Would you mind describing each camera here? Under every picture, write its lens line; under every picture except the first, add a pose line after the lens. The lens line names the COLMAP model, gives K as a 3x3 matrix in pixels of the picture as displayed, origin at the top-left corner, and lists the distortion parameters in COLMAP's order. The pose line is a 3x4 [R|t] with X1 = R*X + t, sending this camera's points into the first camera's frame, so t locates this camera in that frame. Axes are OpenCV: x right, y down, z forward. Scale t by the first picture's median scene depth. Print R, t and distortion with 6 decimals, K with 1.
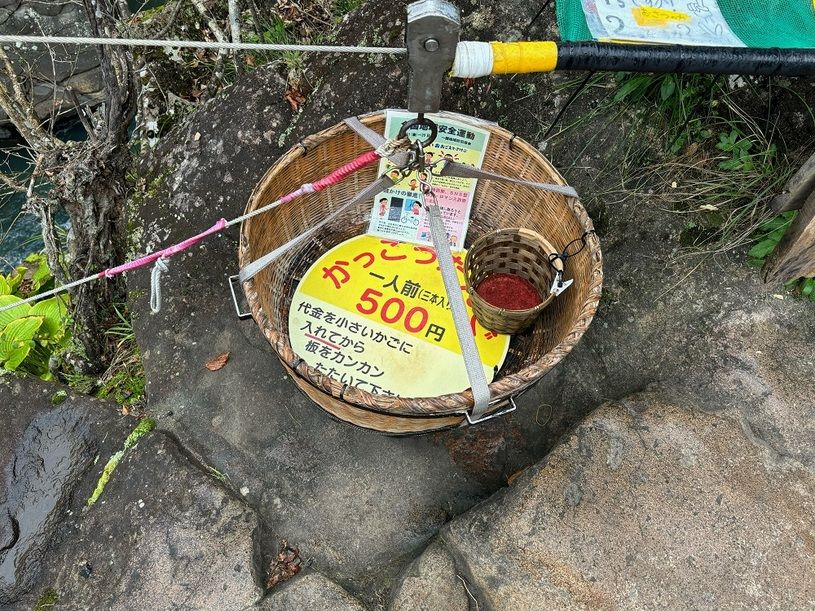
lens RADIAL K [[674.5, 0, 407.5], [0, 674.5, 305.5], [0, 0, 1]] dist [-0.004307, 0.099328]
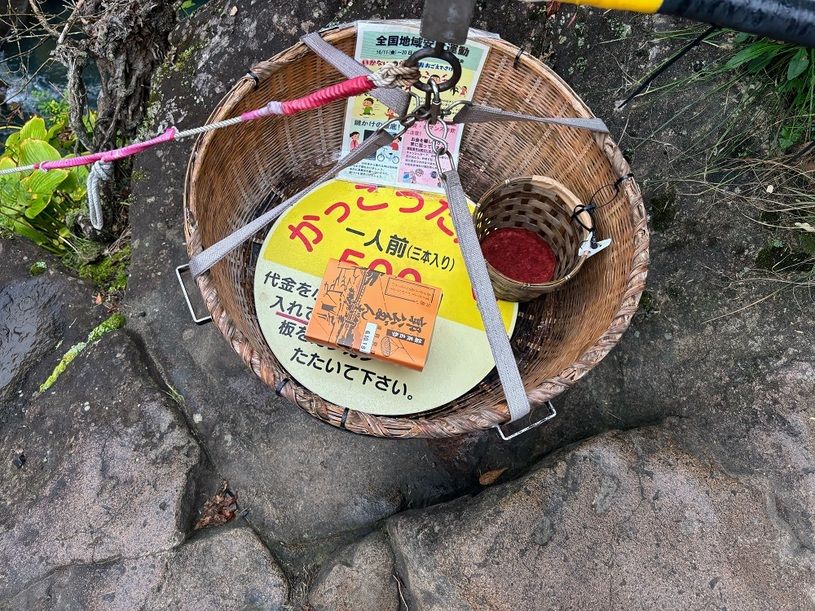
lens RADIAL K [[605.0, 0, 406.7], [0, 605.0, 288.5], [0, 0, 1]] dist [0.061252, -0.052720]
pose [[0.971194, 0.227755, -0.070064, 0.054179], [-0.215788, 0.965336, 0.146841, -0.079714], [0.101079, -0.127492, 0.986676, 0.224631]]
